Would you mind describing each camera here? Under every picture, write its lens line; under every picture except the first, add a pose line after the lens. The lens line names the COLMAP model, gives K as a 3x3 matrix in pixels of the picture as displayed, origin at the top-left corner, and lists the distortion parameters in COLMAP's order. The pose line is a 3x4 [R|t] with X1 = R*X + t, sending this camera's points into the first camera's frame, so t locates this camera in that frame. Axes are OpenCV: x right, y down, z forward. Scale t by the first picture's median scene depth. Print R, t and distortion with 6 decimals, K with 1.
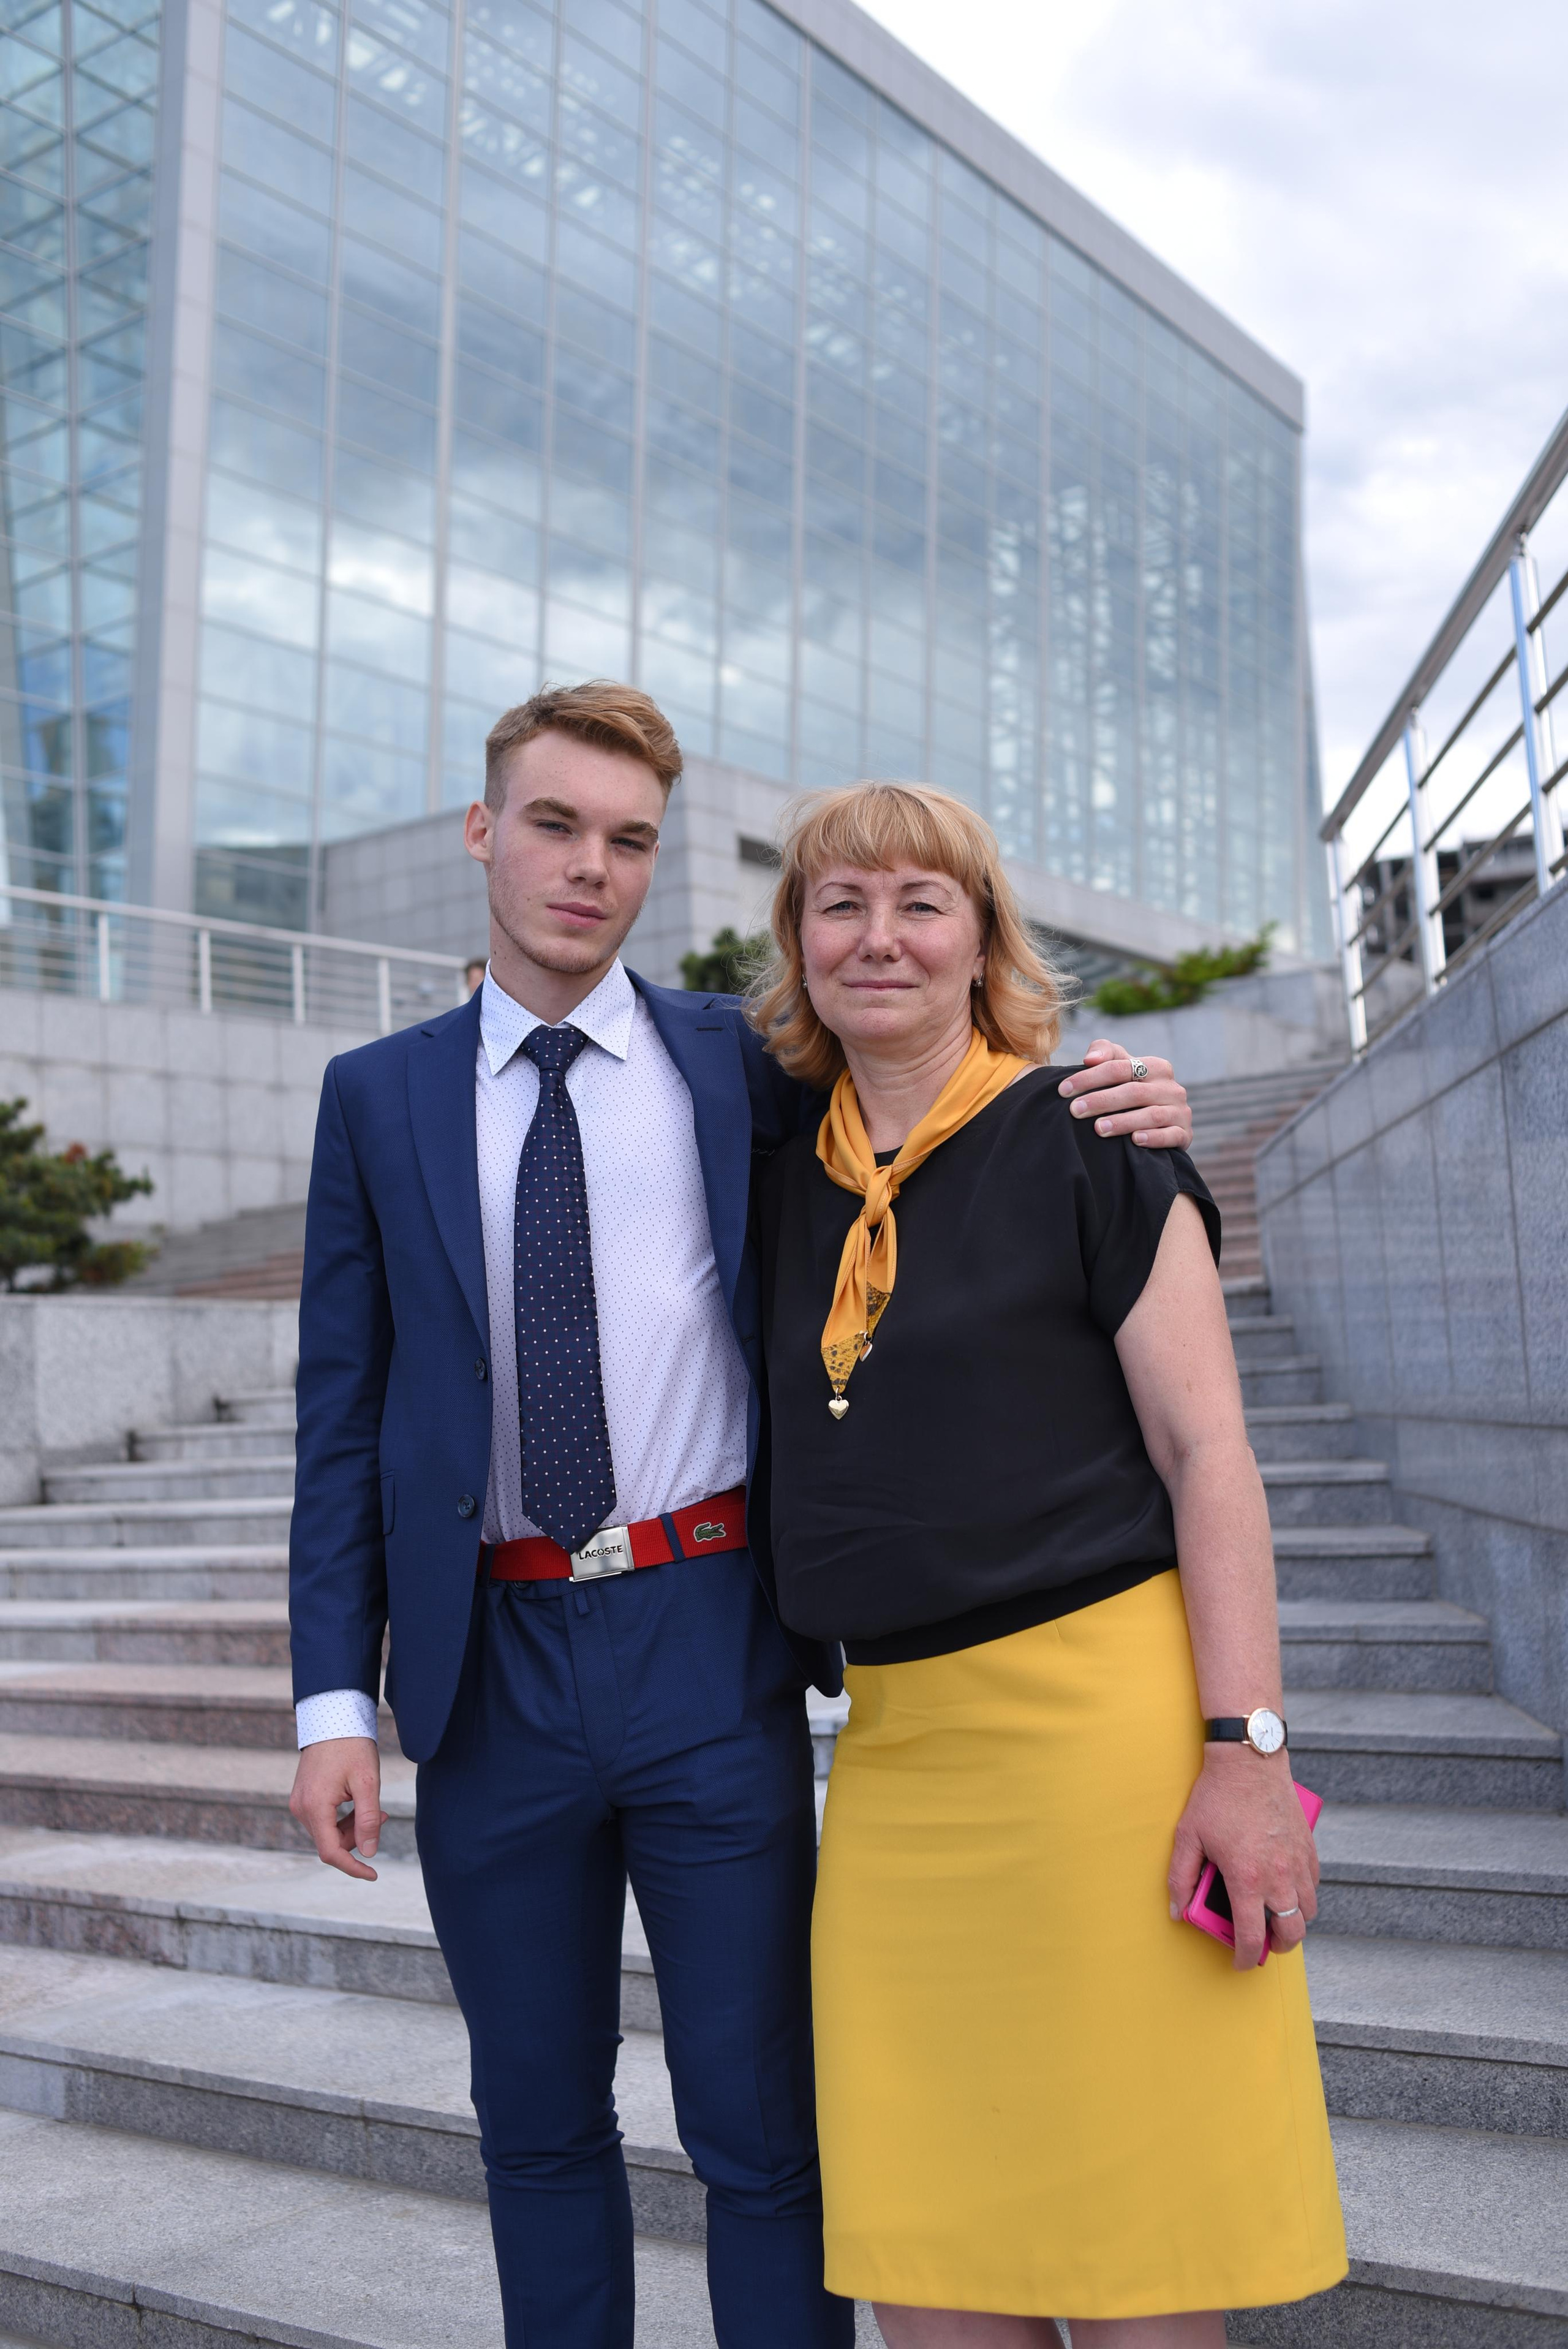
lens RADIAL K [[2315.0, 0, 791.0], [0, 2315.0, 1129.0], [0, 0, 1]] dist [-0.047779, 0.017483]
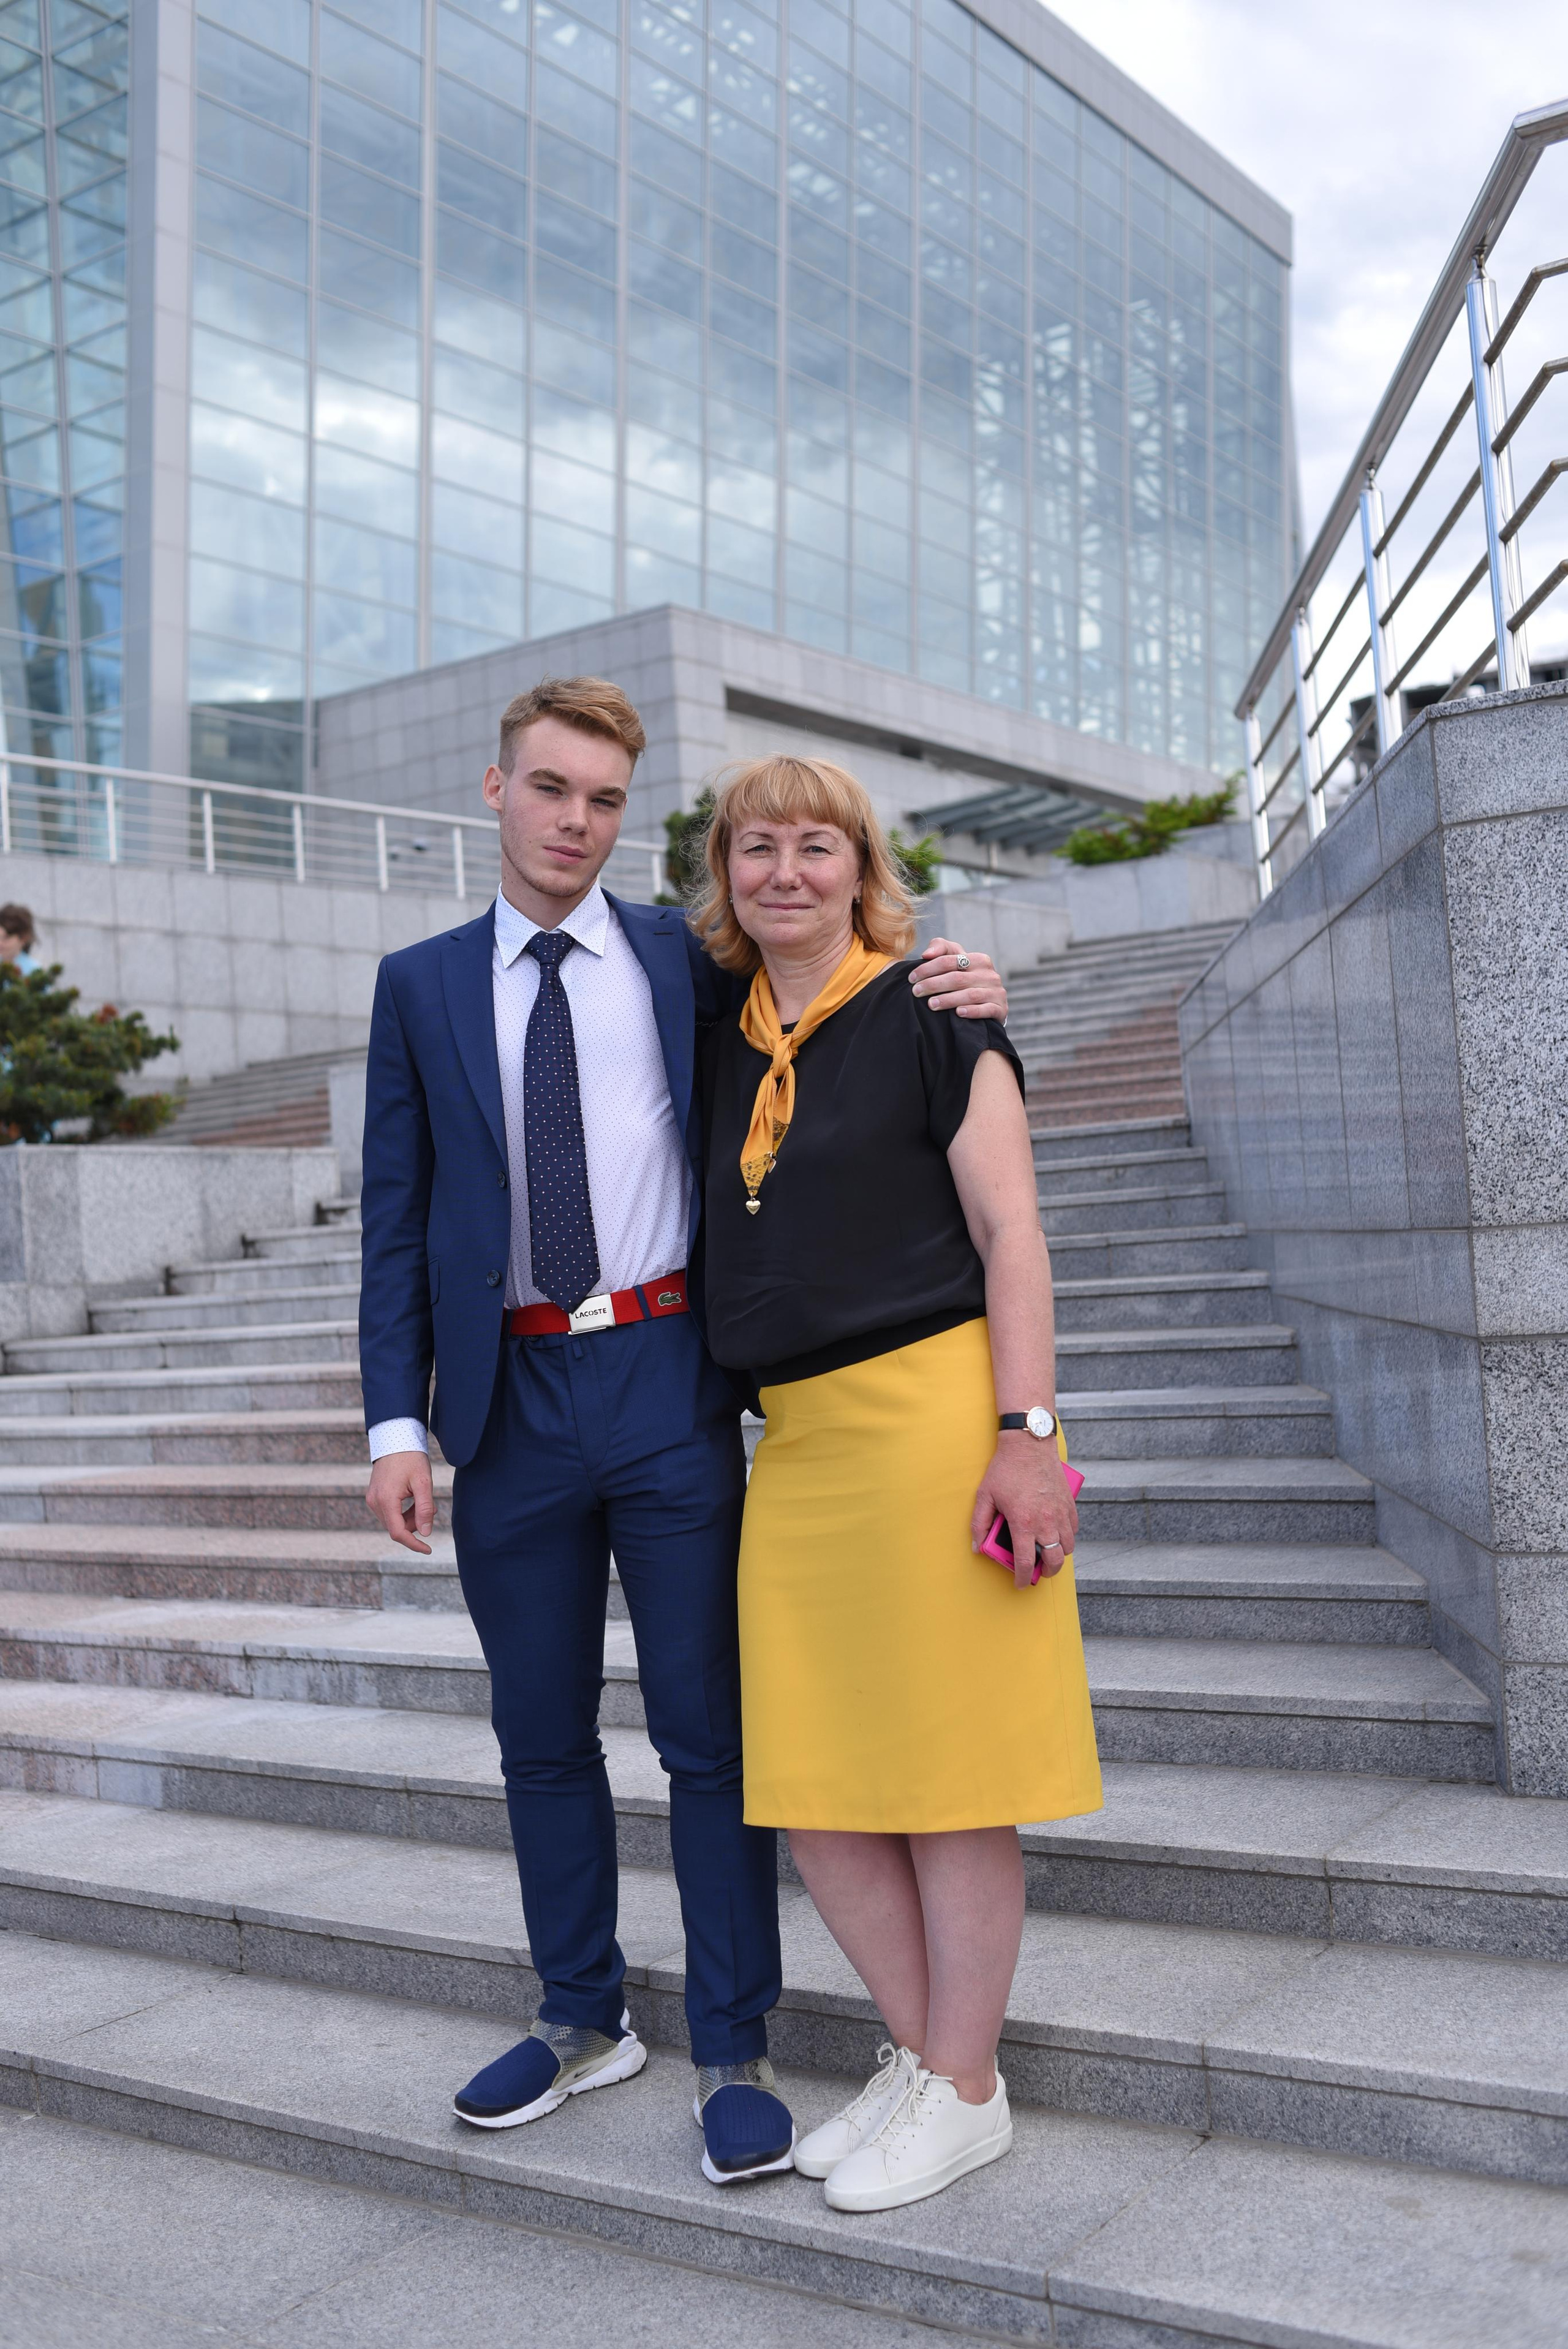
lens RADIAL K [[2327.7, 0, 777.8], [0, 2327.7, 980.2], [0, 0, 1]] dist [0.123031, -0.424756]
pose [[0.999901, -0.013445, -0.004112, 0.013589], [0.013462, 0.999902, 0.003960, -0.007466], [0.004059, -0.004015, 0.999984, -0.137234]]
